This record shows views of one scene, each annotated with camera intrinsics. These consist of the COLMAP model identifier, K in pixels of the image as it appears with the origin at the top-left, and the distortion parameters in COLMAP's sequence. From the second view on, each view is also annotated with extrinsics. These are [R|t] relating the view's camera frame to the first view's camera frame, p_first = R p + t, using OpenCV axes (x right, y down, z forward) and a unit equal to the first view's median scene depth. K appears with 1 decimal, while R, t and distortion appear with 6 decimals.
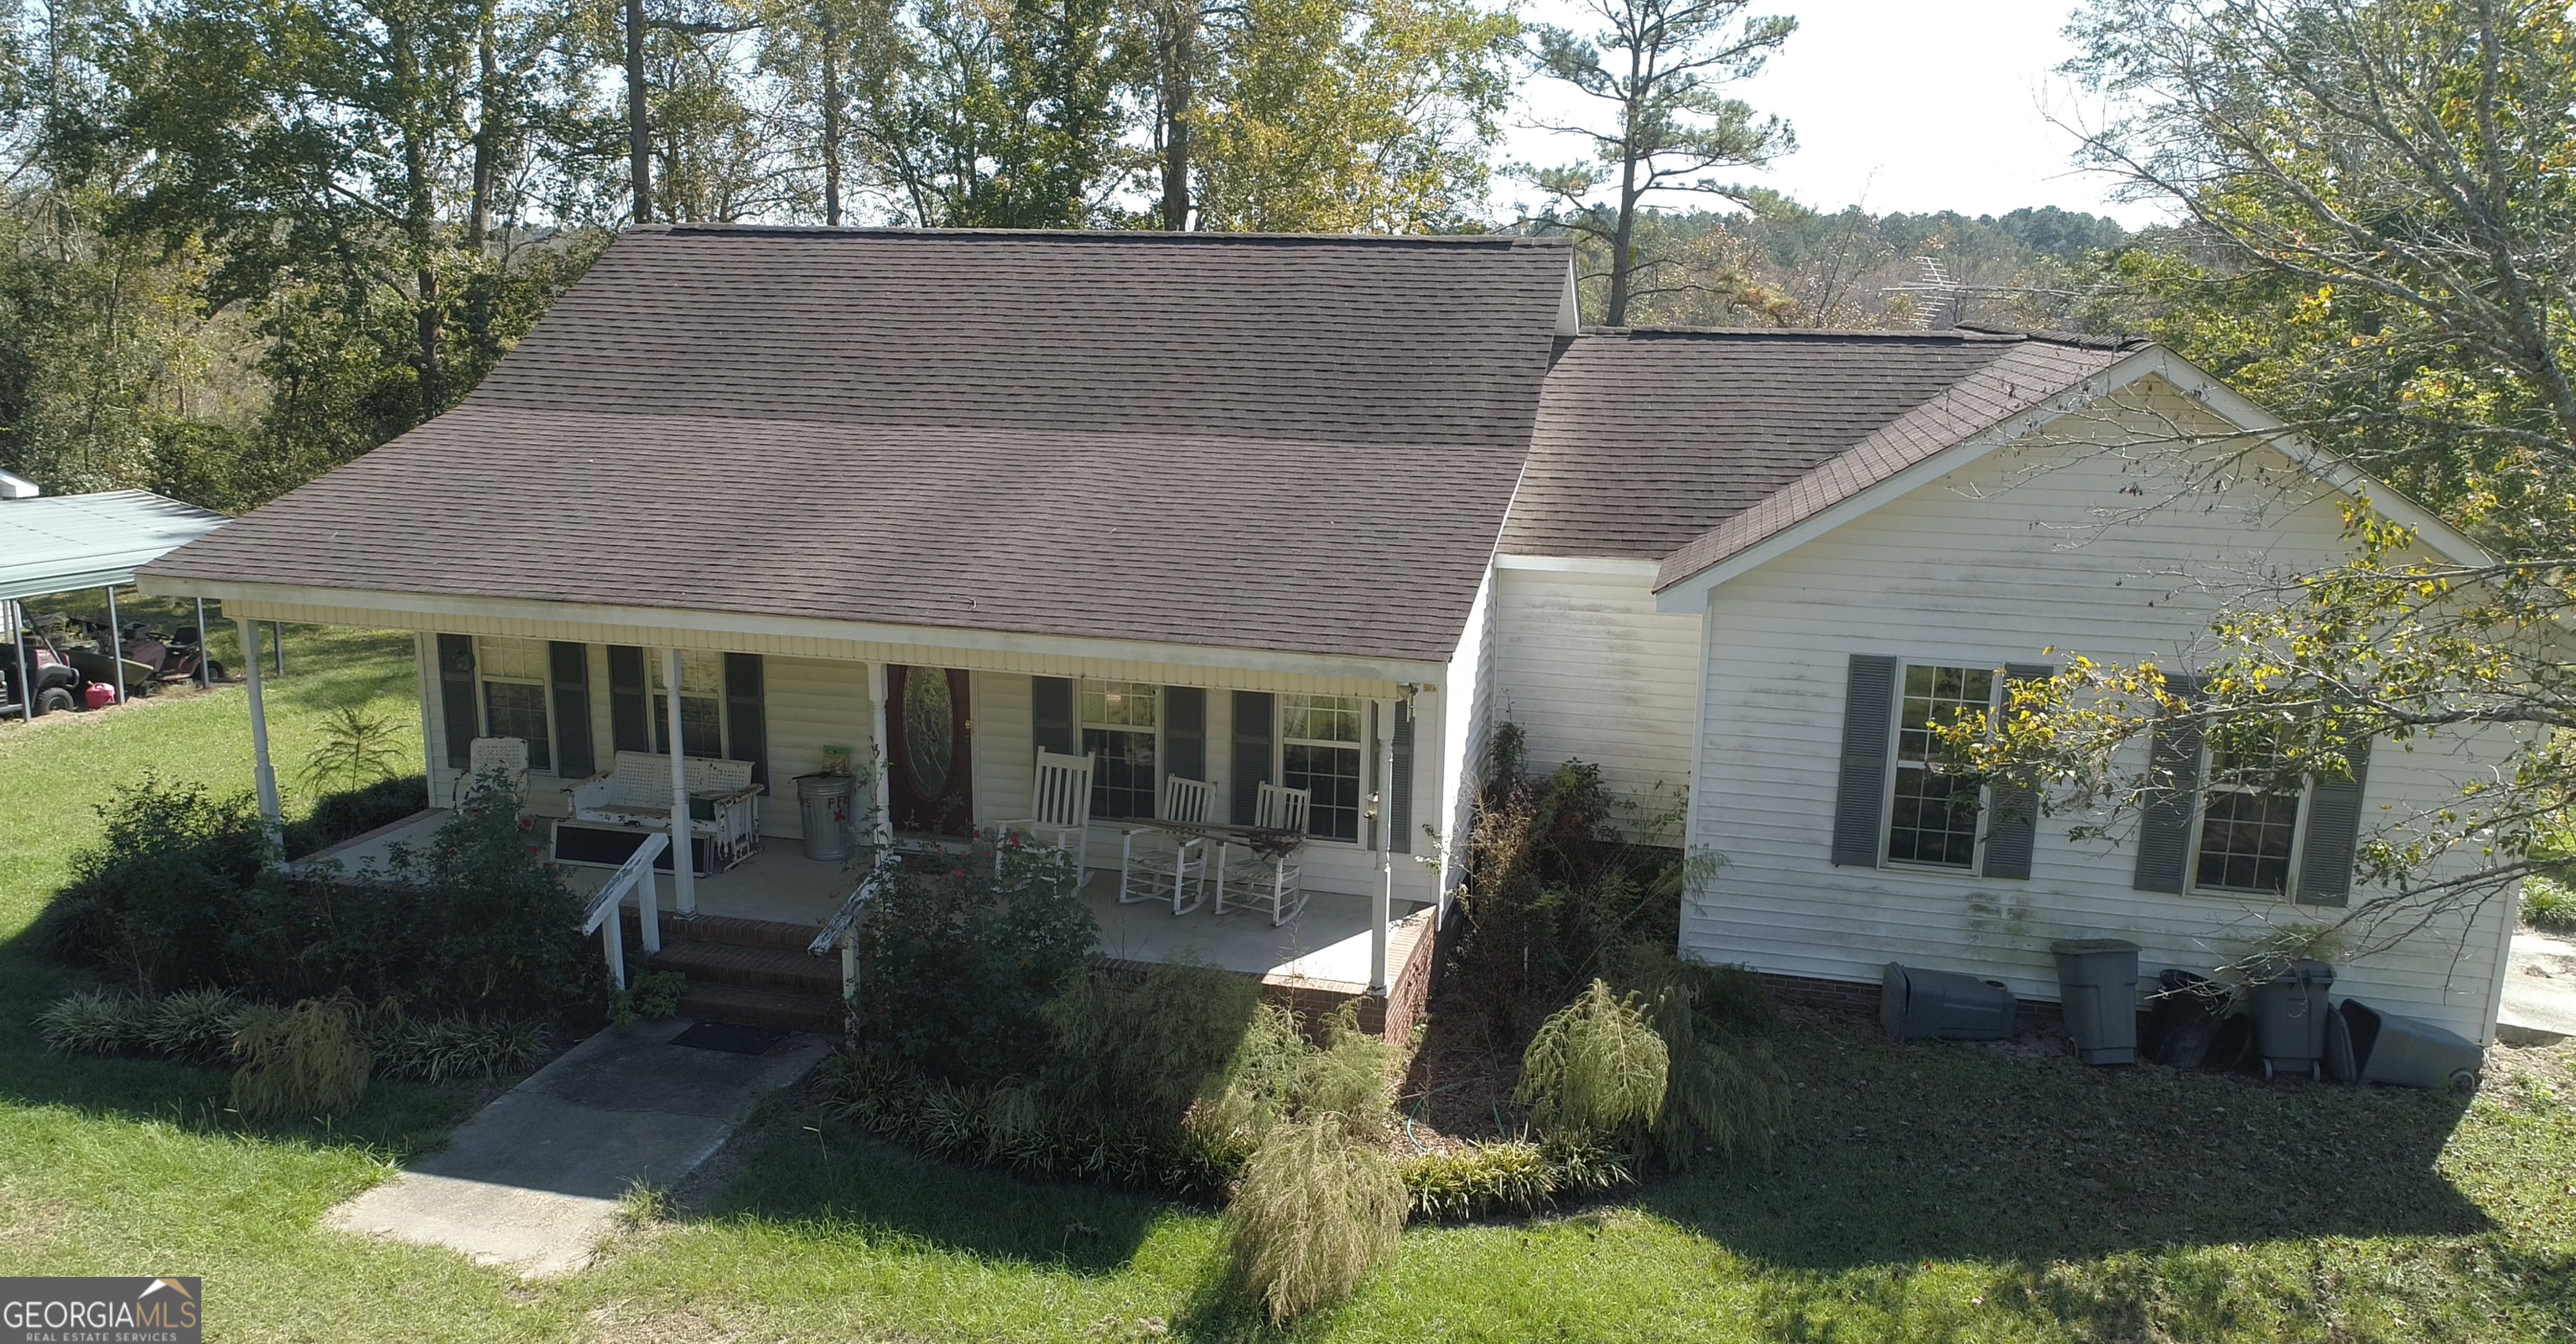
lens RADIAL K [[1821.6, 0, 1278.5], [0, 1821.6, 672.3], [0, 0, 1]] dist [0.004443, -0.001518]
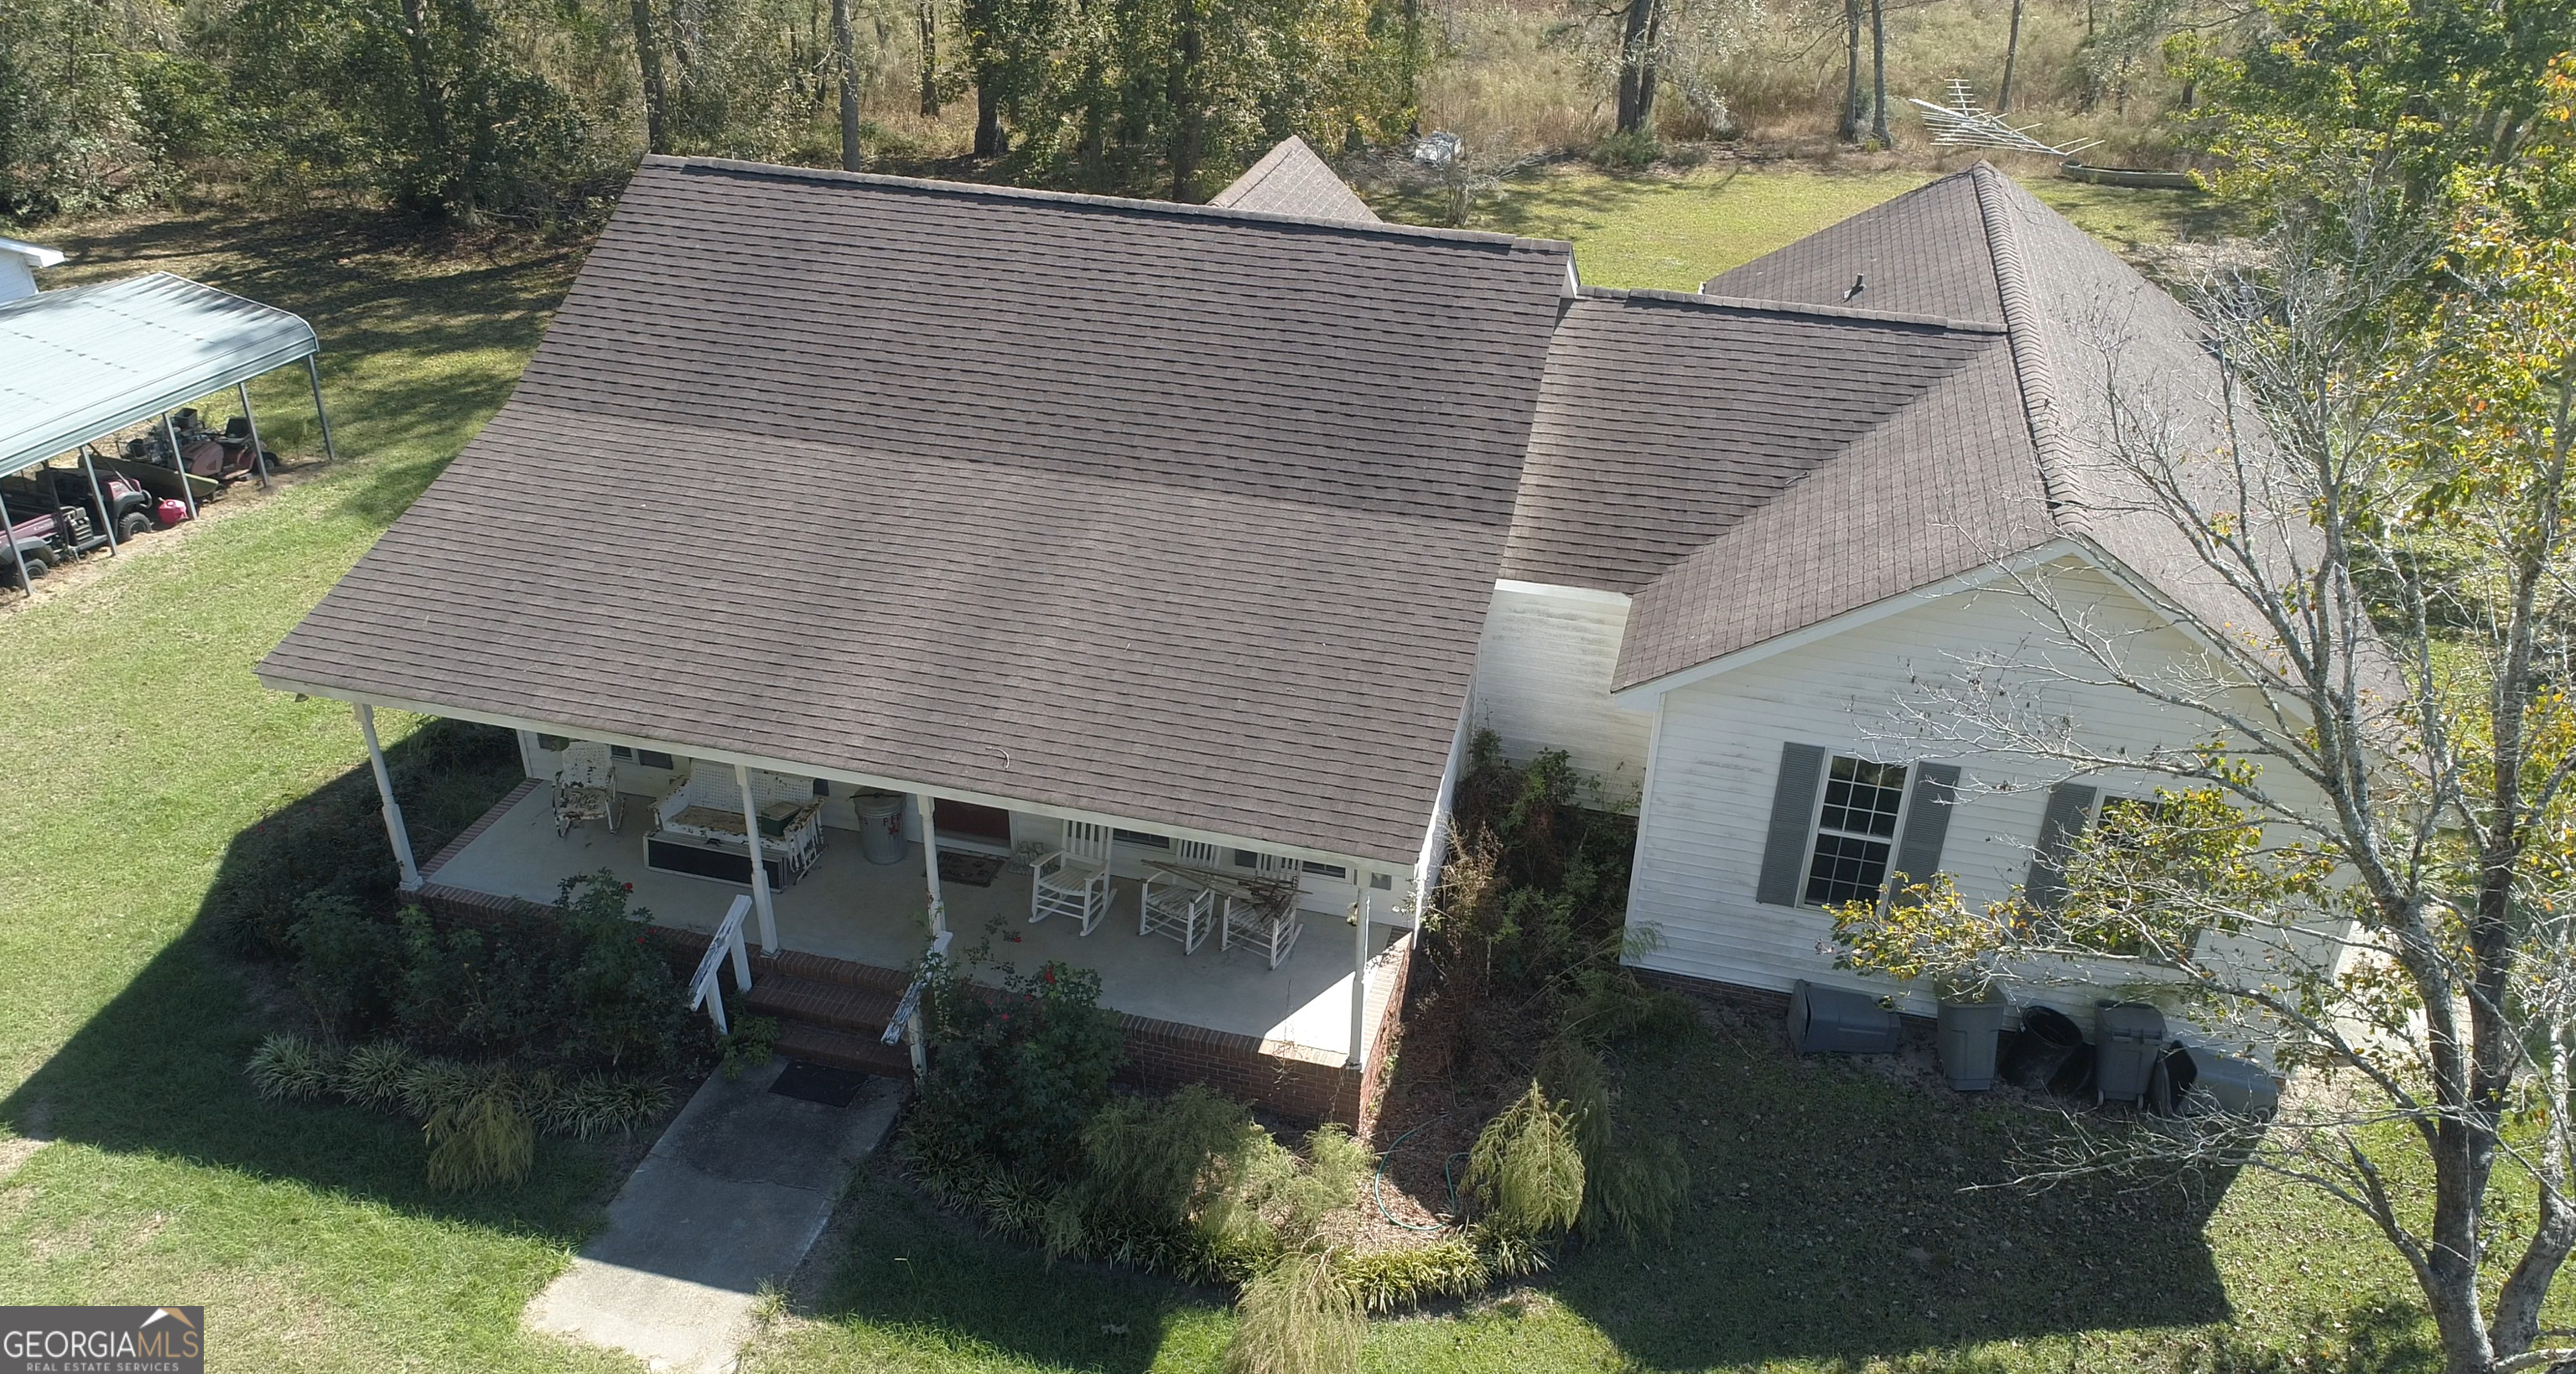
lens RADIAL K [[1847.2, 0, 1285.8], [0, 1847.2, 682.0], [0, 0, 1]] dist [0.002290, 0.003435]
pose [[0.999924, 0.008395, -0.009043, 0.016221], [-0.005392, 0.956490, 0.291715, -0.382230], [0.011098, -0.291644, 0.956463, -0.084392]]
